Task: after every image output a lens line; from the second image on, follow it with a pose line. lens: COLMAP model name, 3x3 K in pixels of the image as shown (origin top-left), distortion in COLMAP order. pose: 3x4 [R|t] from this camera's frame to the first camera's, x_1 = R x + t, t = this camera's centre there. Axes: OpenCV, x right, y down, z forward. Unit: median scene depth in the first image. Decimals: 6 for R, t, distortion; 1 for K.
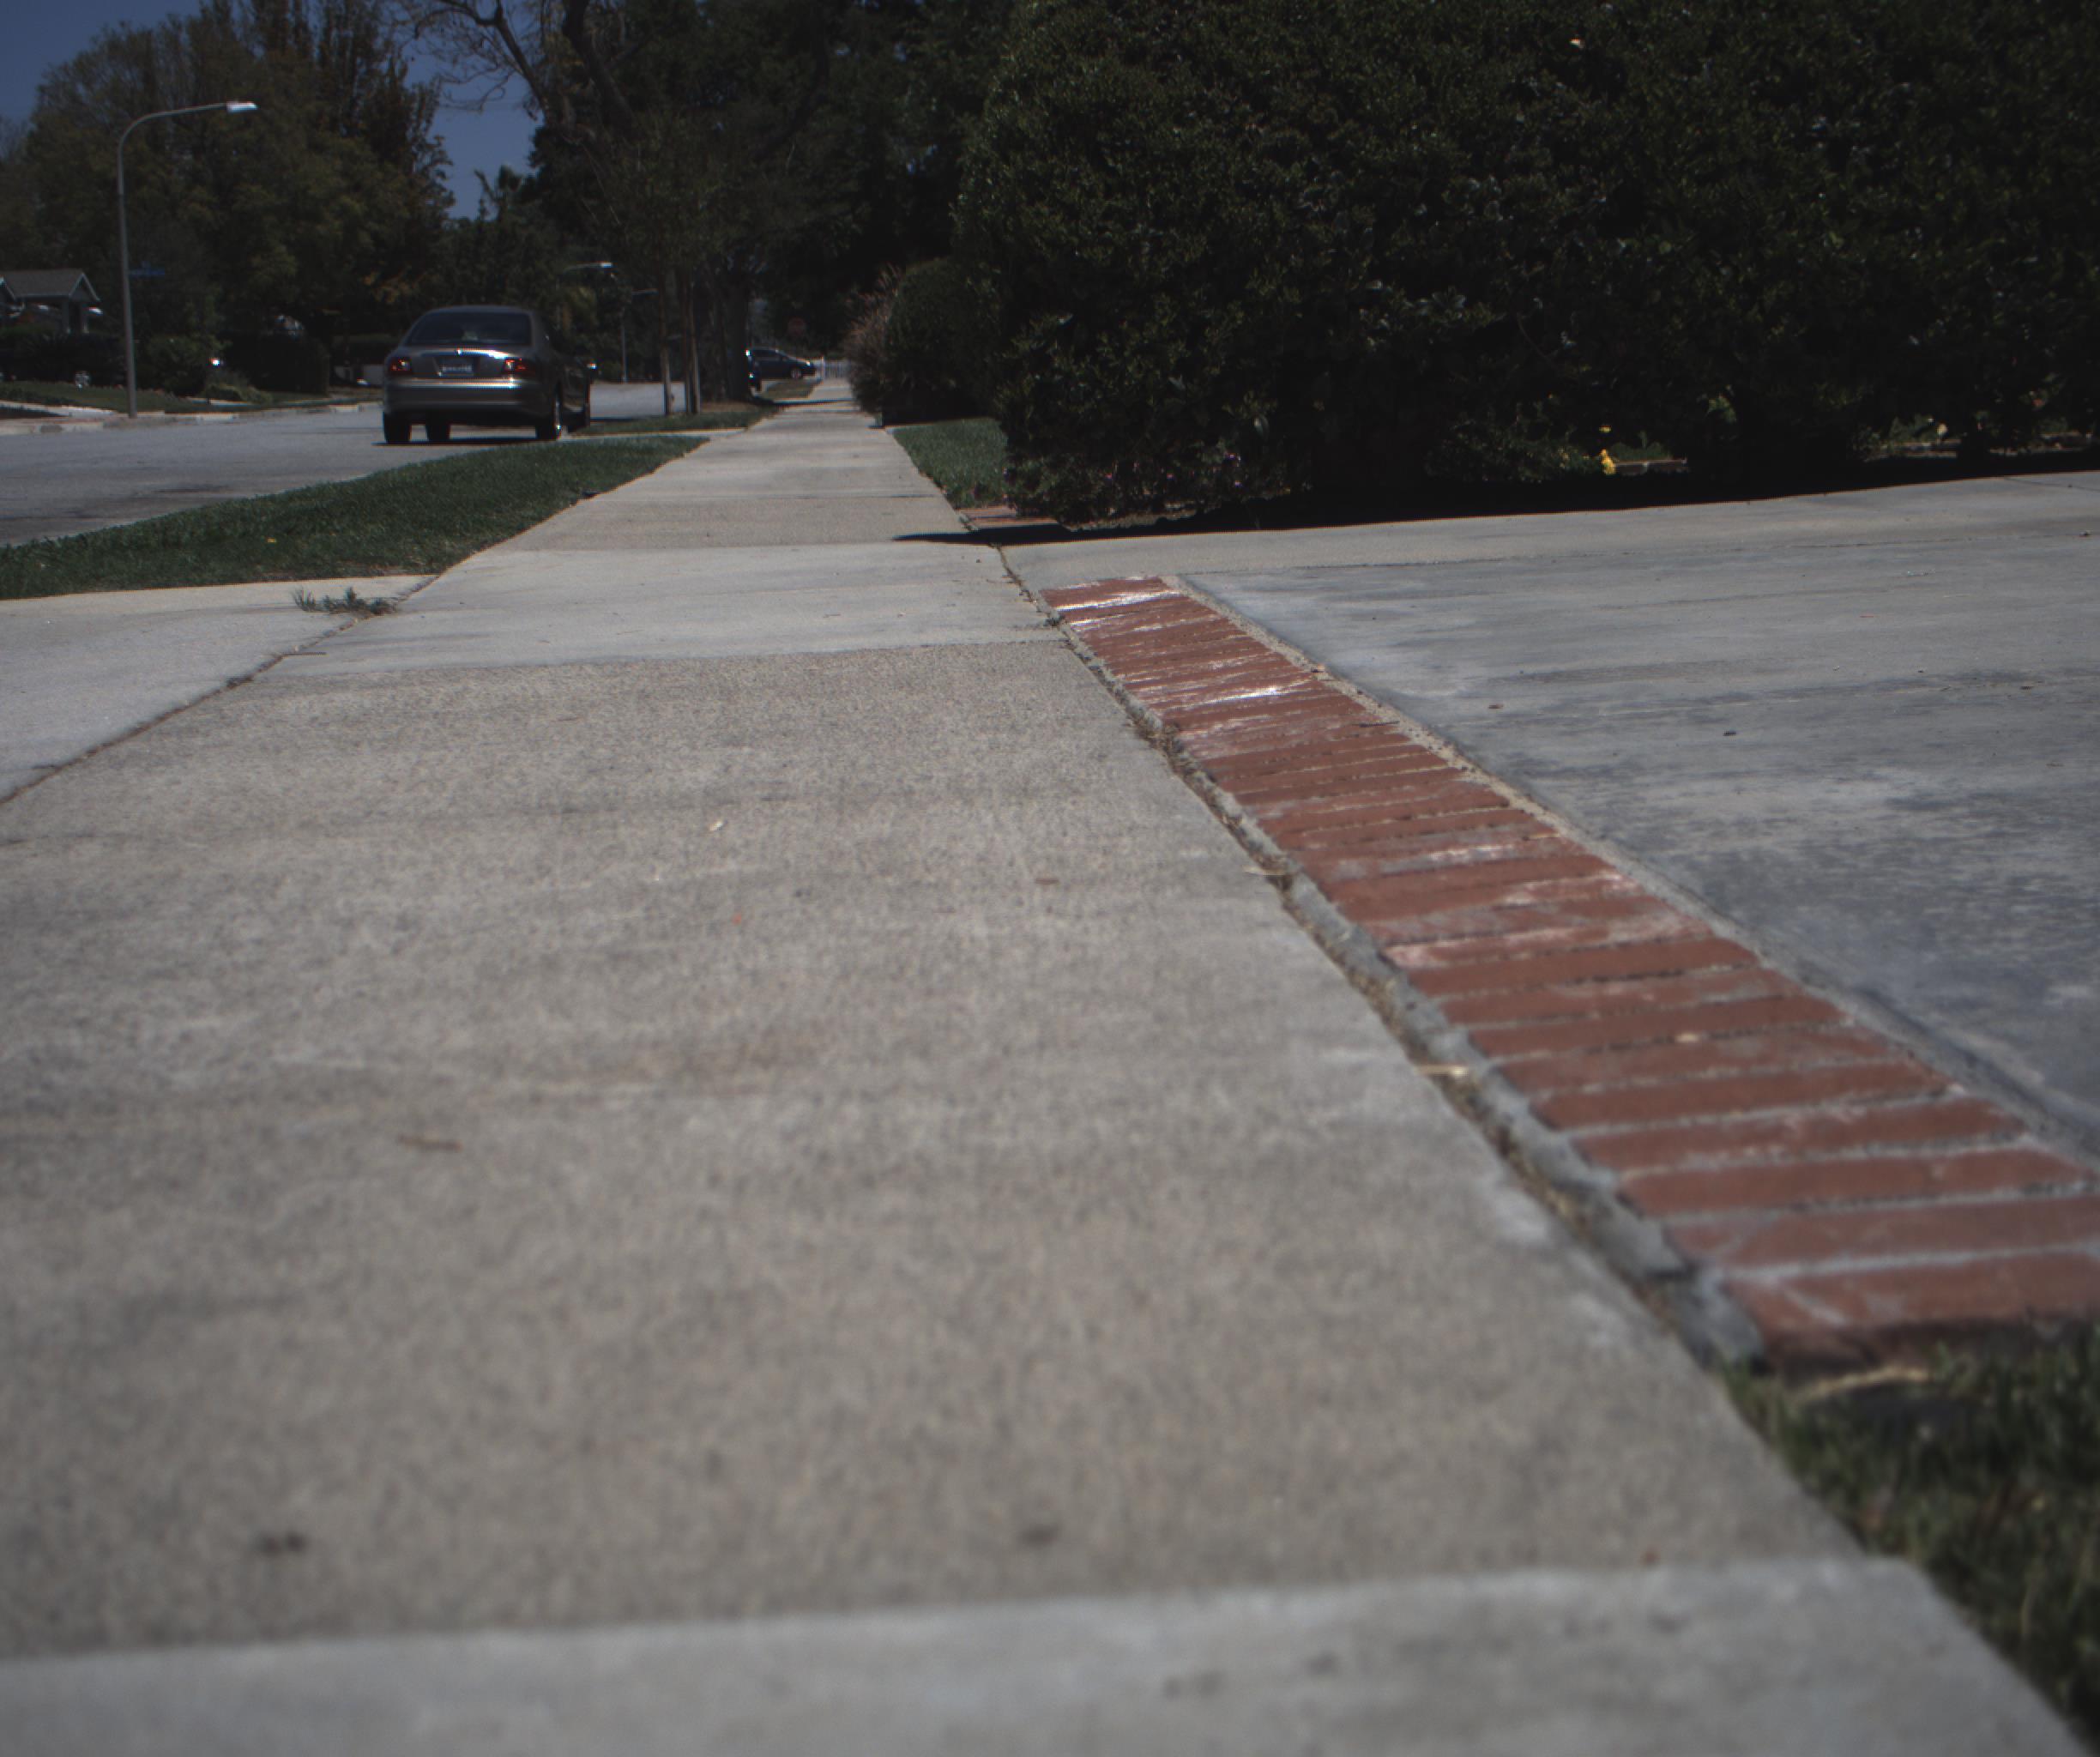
lens RADIAL K [[3926.3, 0, 1050.7], [0, 3926.3, 859.1], [0, 0, 1]] dist [-0.185271, 0.905940]
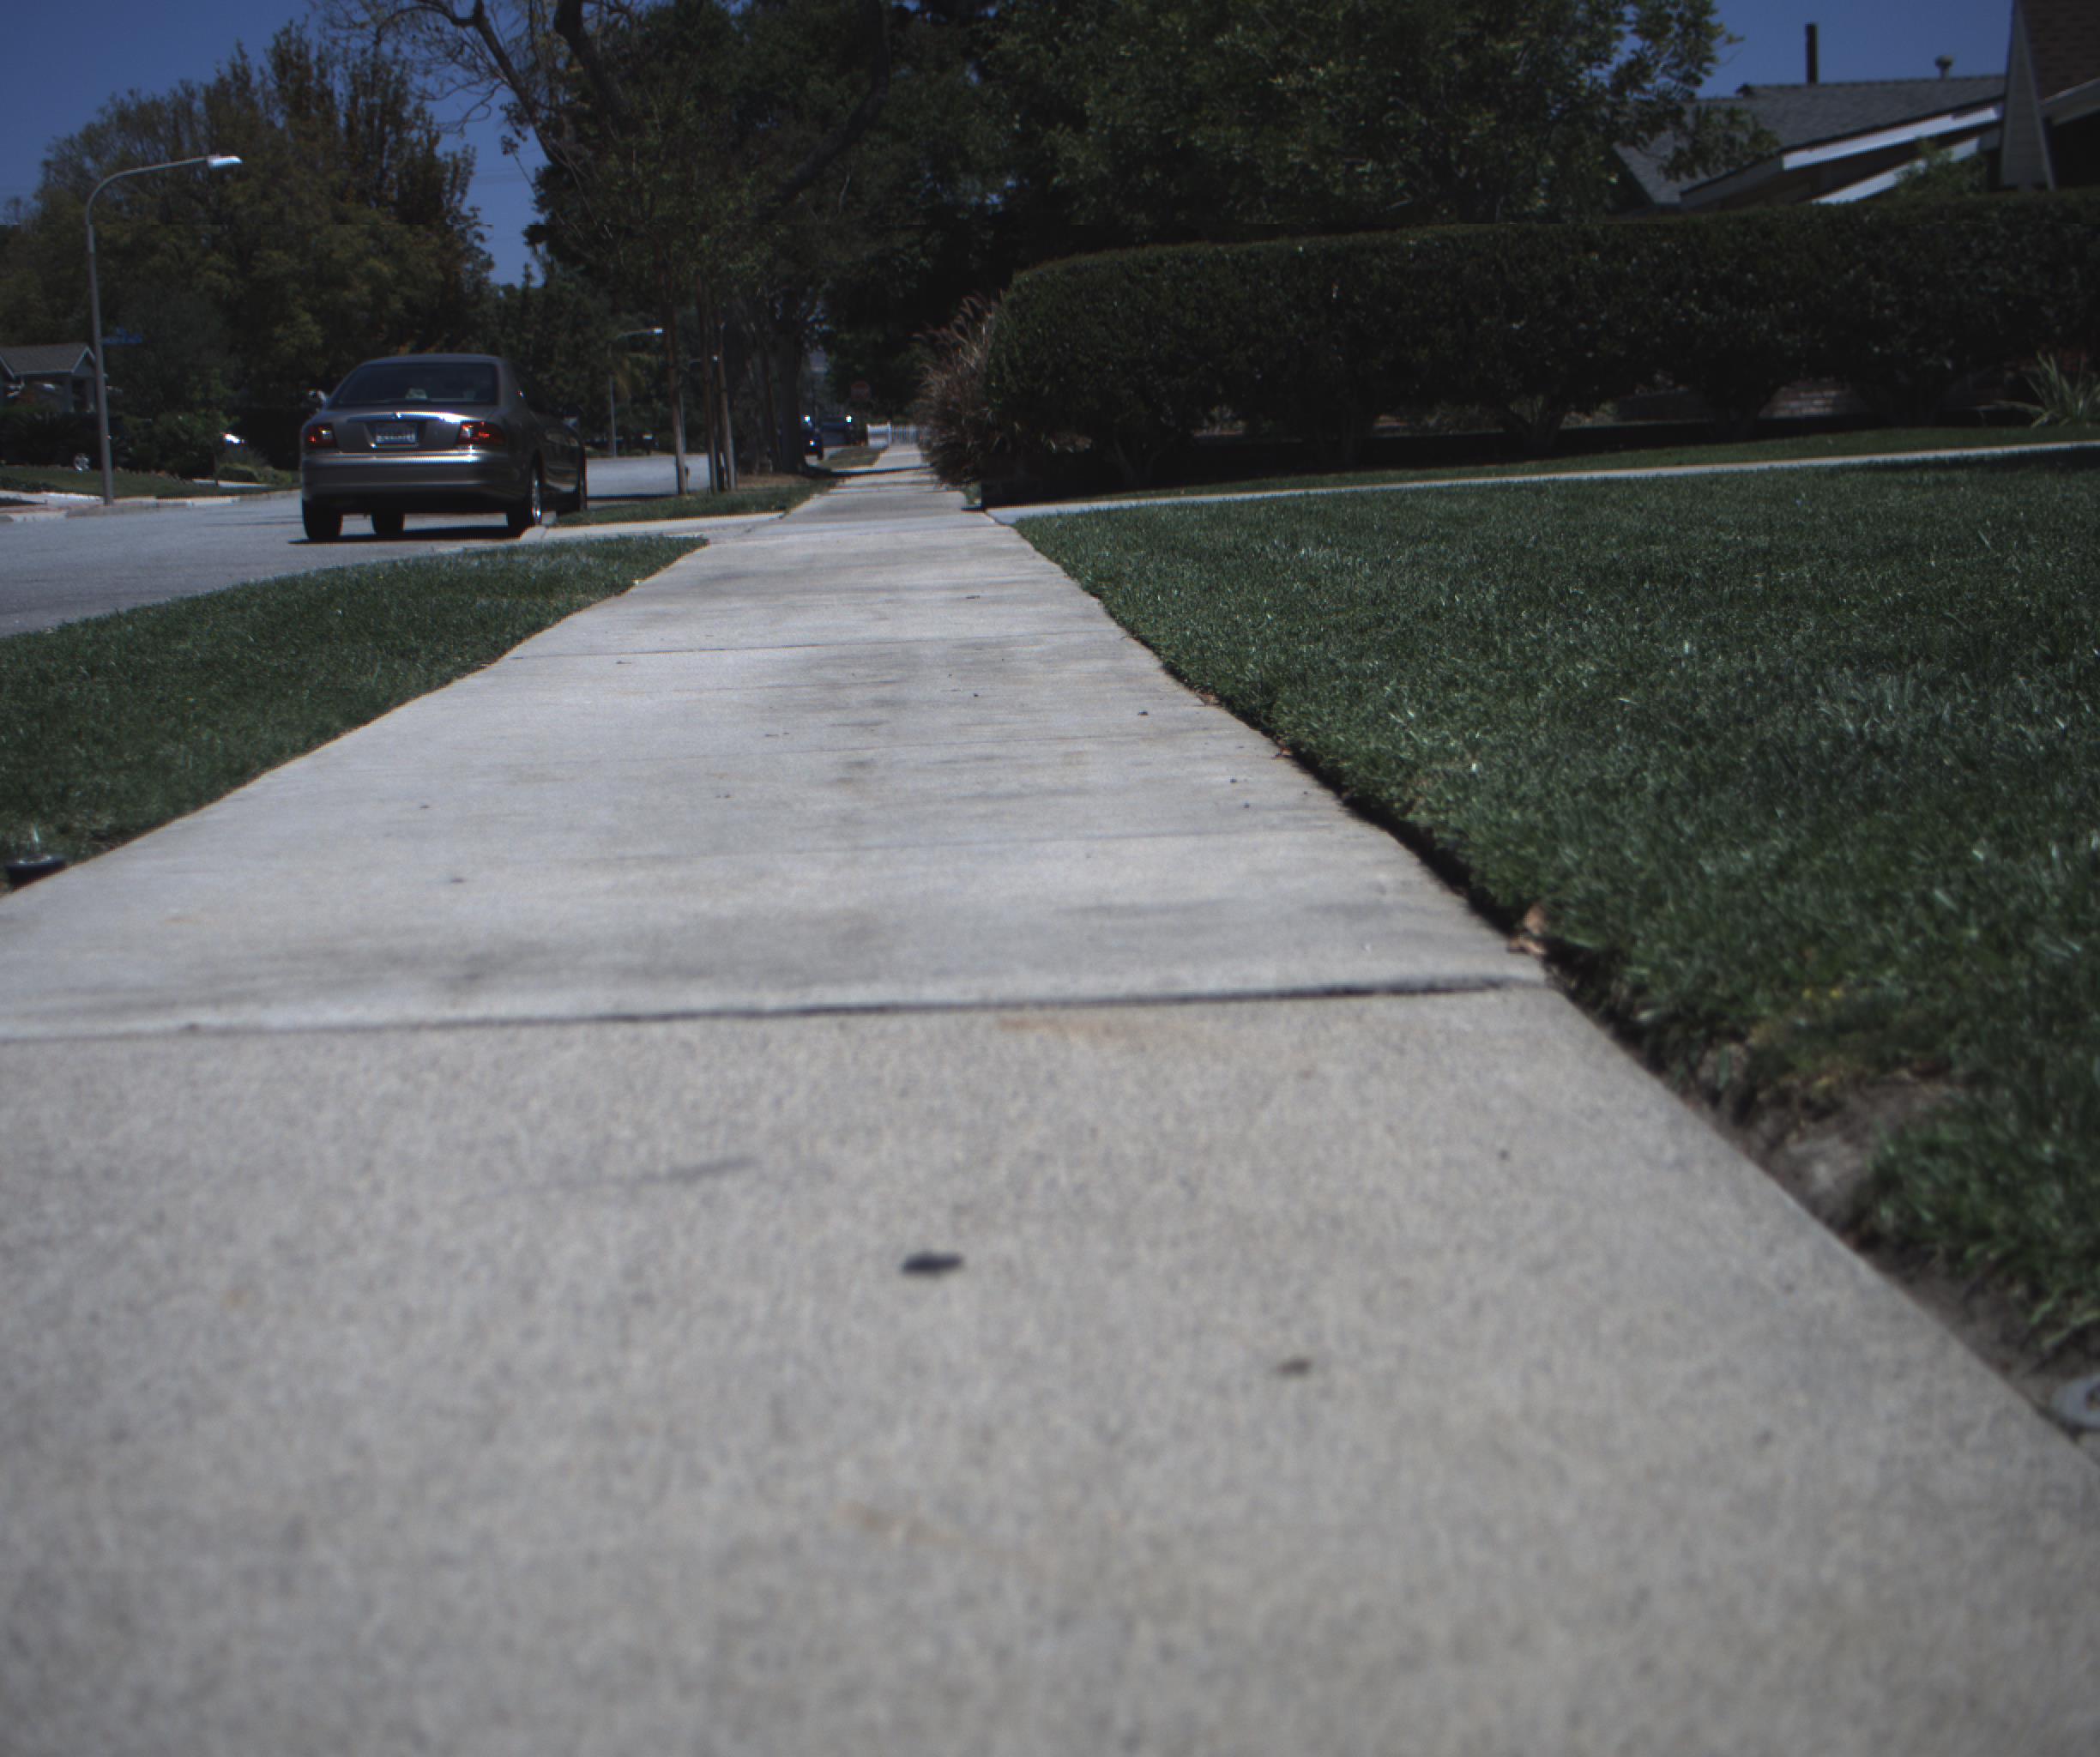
lens RADIAL K [[3926.3, 0, 1050.7], [0, 3926.3, 859.1], [0, 0, 1]] dist [-0.185271, 0.905940]
pose [[0.999633, -0.019562, -0.018760, -0.012066], [0.019260, 0.999684, -0.016126, -0.023977], [0.019069, 0.015759, 0.999694, 0.200789]]
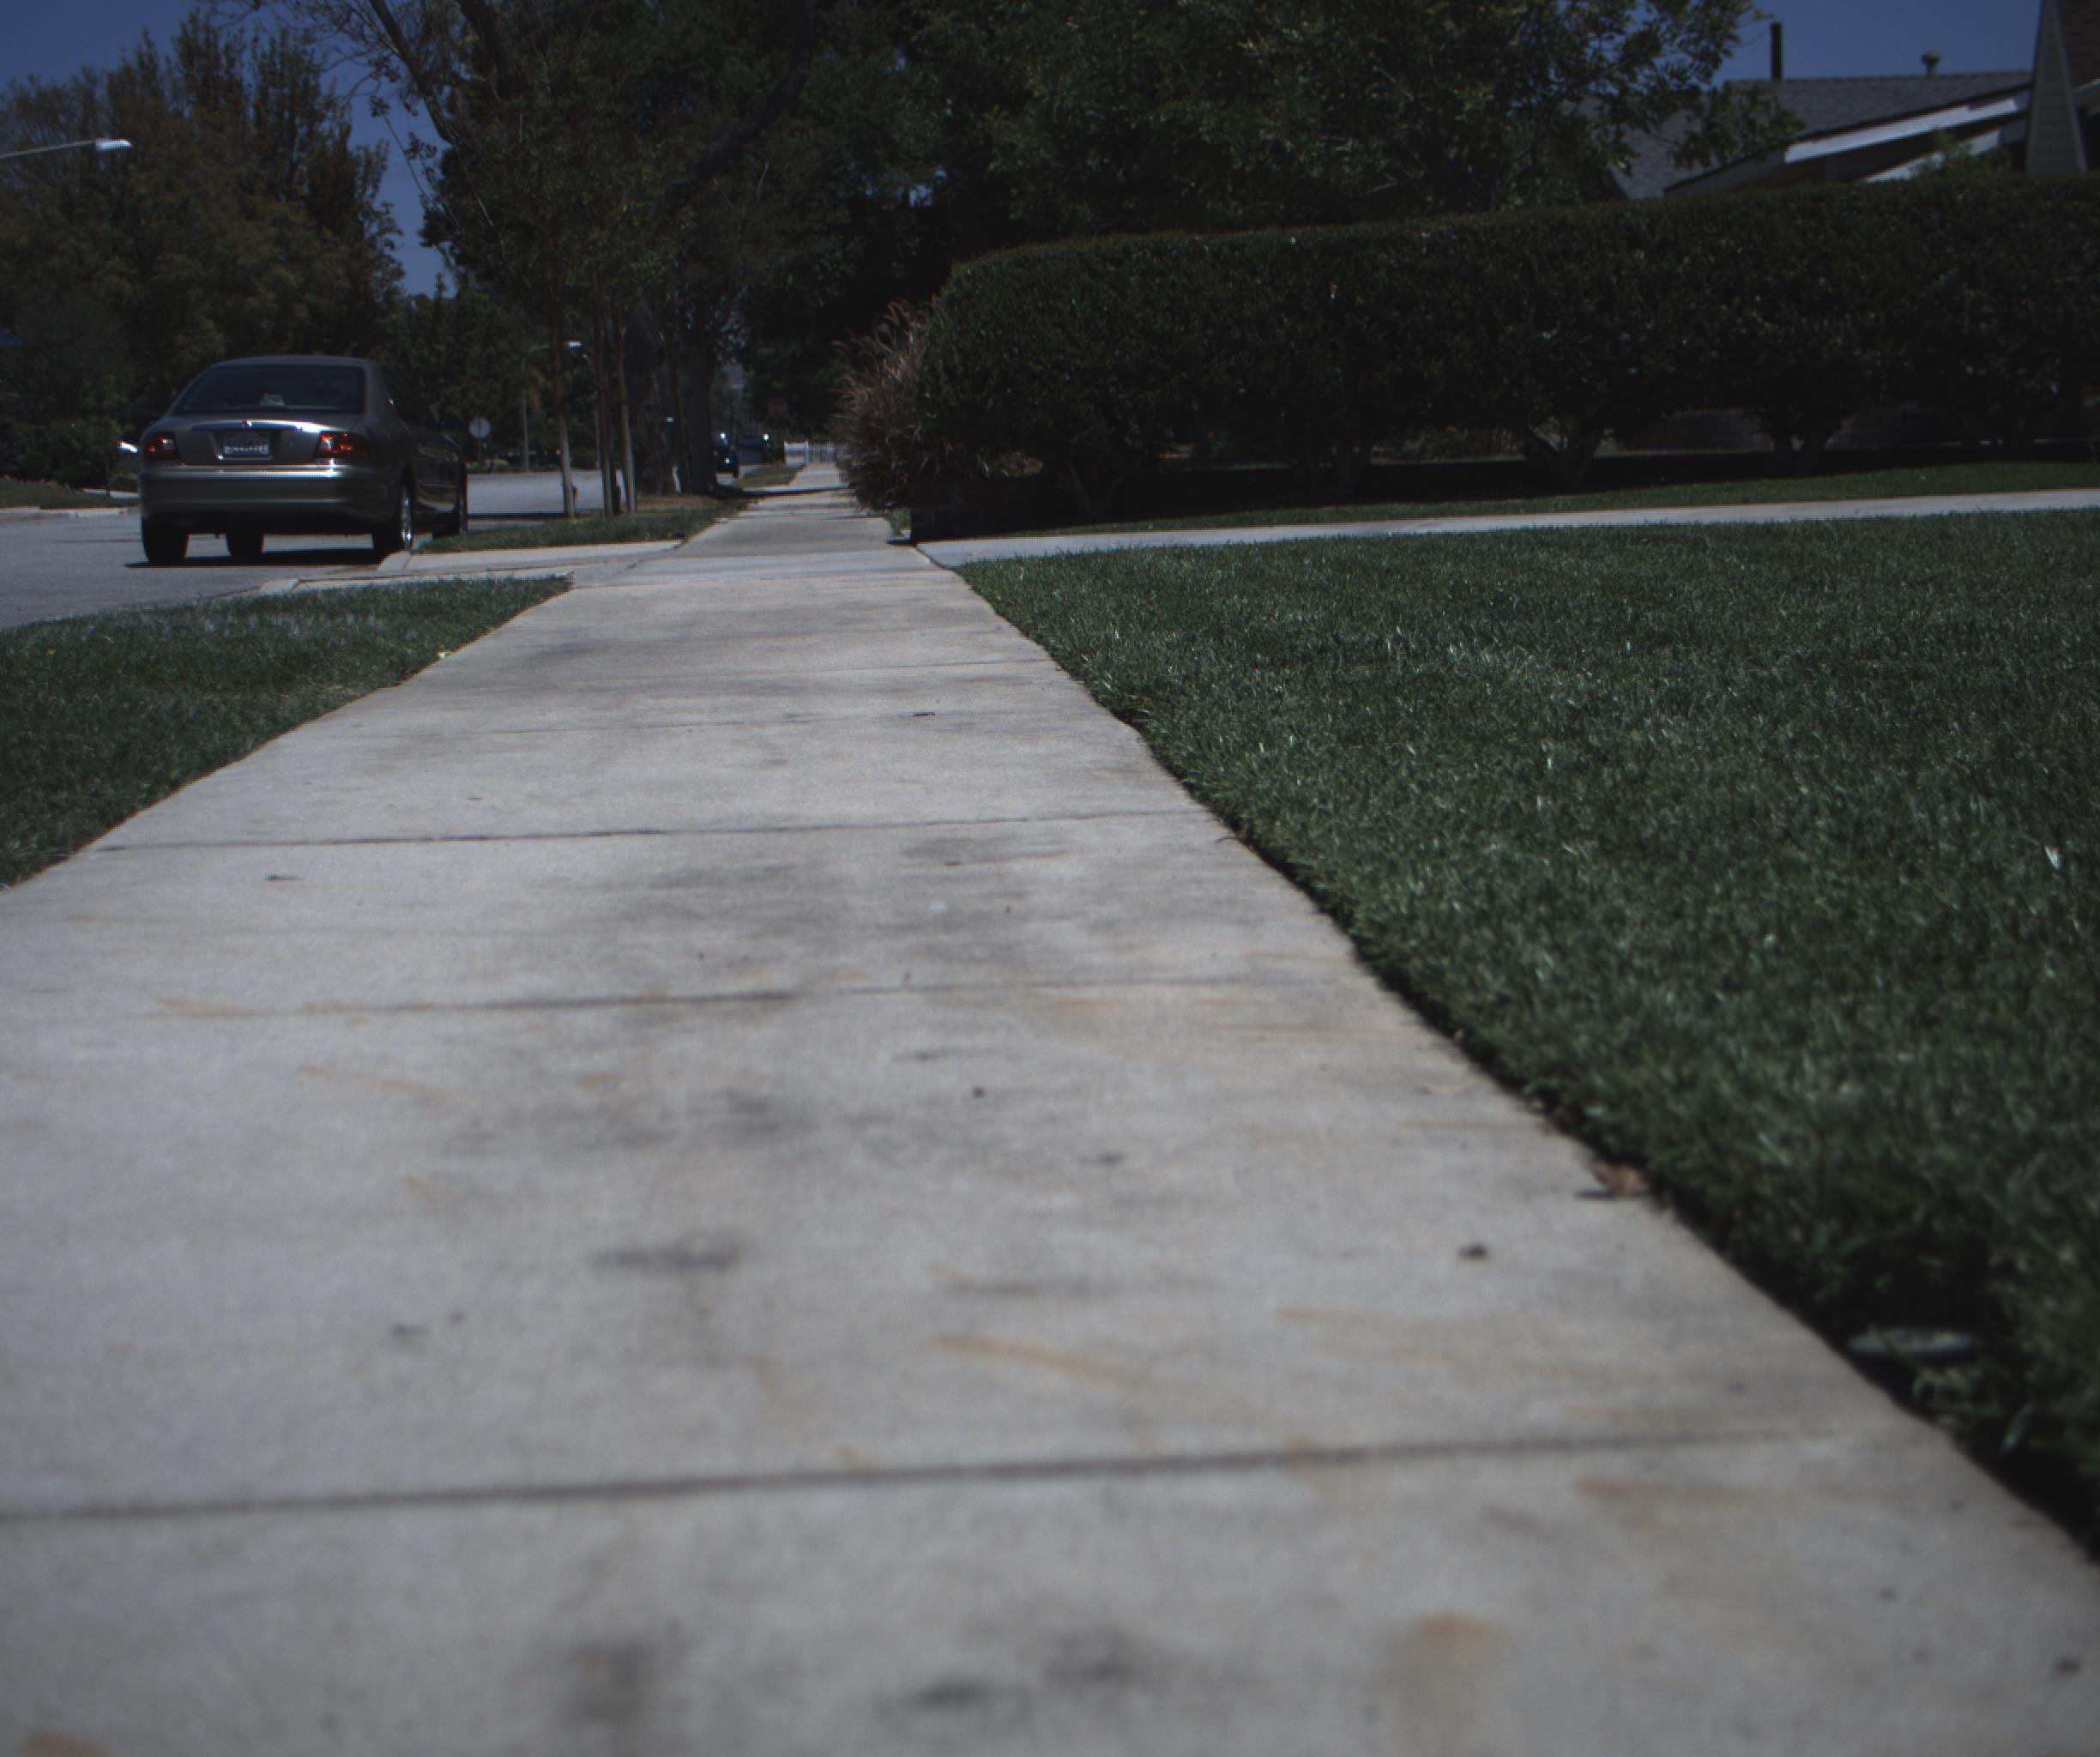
lens RADIAL K [[3926.3, 0, 1050.7], [0, 3926.3, 859.1], [0, 0, 1]] dist [-0.185271, 0.905940]
pose [[0.999965, -0.007593, 0.003489, -0.015385], [0.007665, 0.999745, -0.021219, -0.031967], [-0.003327, 0.021245, 0.999769, 0.264285]]
